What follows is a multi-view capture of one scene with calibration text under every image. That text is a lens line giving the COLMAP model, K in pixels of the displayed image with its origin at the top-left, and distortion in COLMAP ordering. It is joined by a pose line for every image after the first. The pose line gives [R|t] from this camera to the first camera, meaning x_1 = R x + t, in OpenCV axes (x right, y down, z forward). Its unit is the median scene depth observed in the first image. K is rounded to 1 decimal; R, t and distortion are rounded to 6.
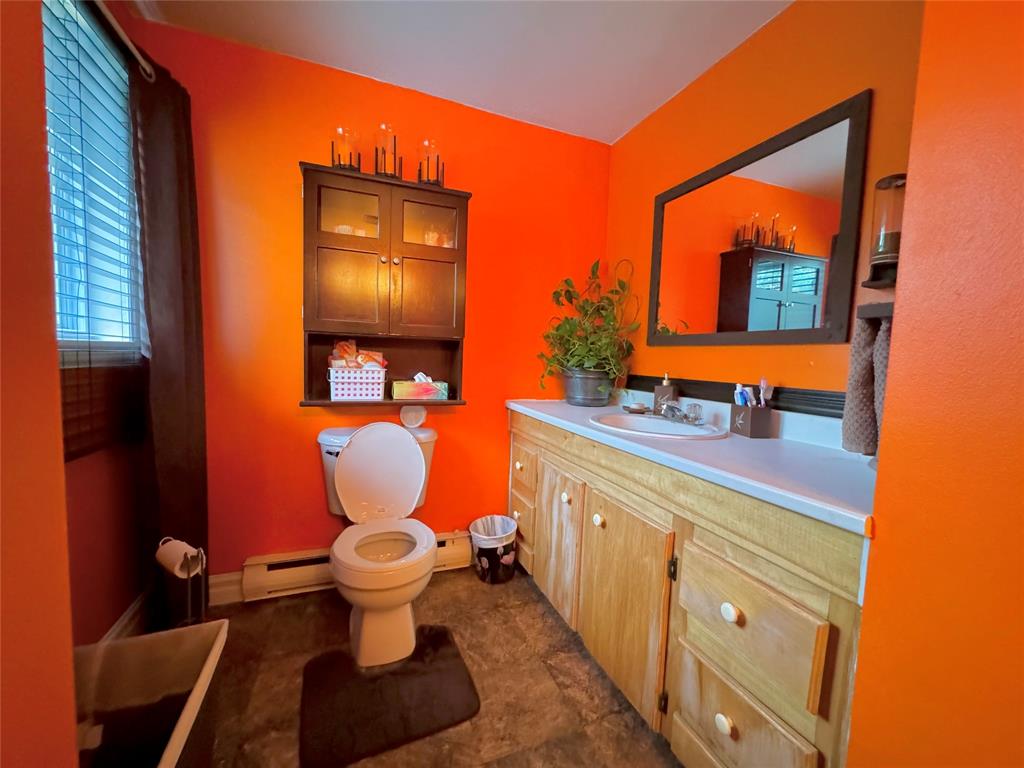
lens RADIAL K [[408.8, 0, 512.0], [0, 408.8, 384.0], [0, 0, 1]] dist [0.000851, -0.000190]
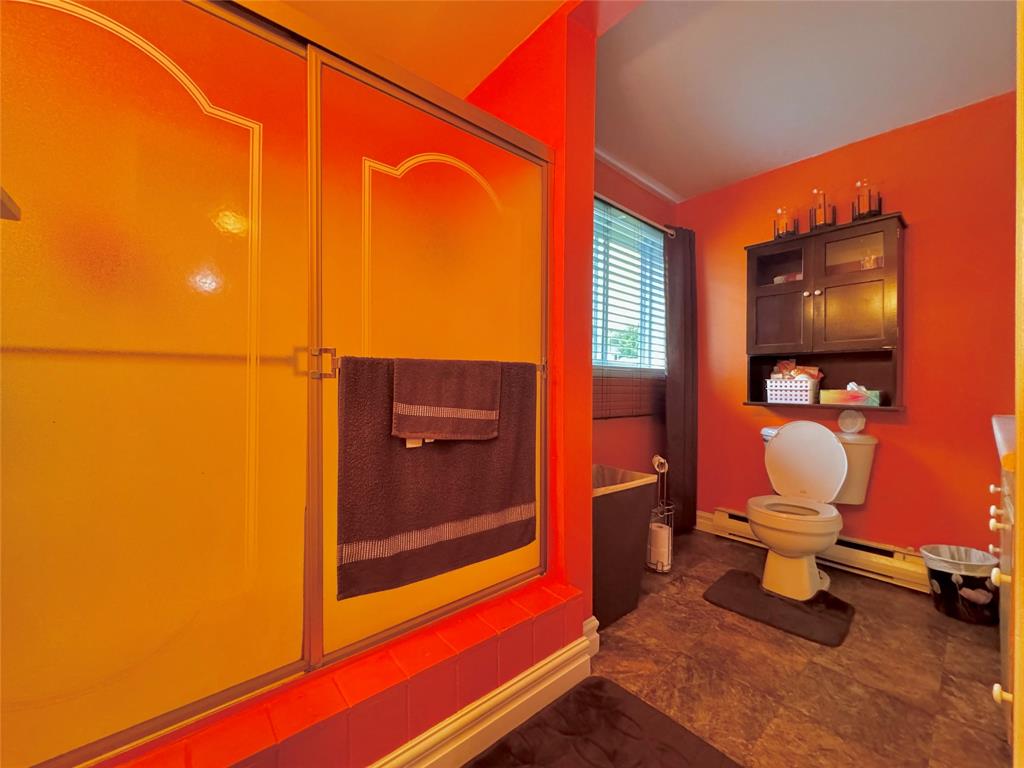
lens RADIAL K [[408.8, 0, 512.0], [0, 408.8, 384.0], [0, 0, 1]] dist [0.000851, -0.000190]
pose [[0.323614, -0.037284, -0.945454, 0.572960], [-0.066785, 0.995831, -0.062130, 0.116997], [0.943829, 0.083249, 0.319775, -0.259722]]
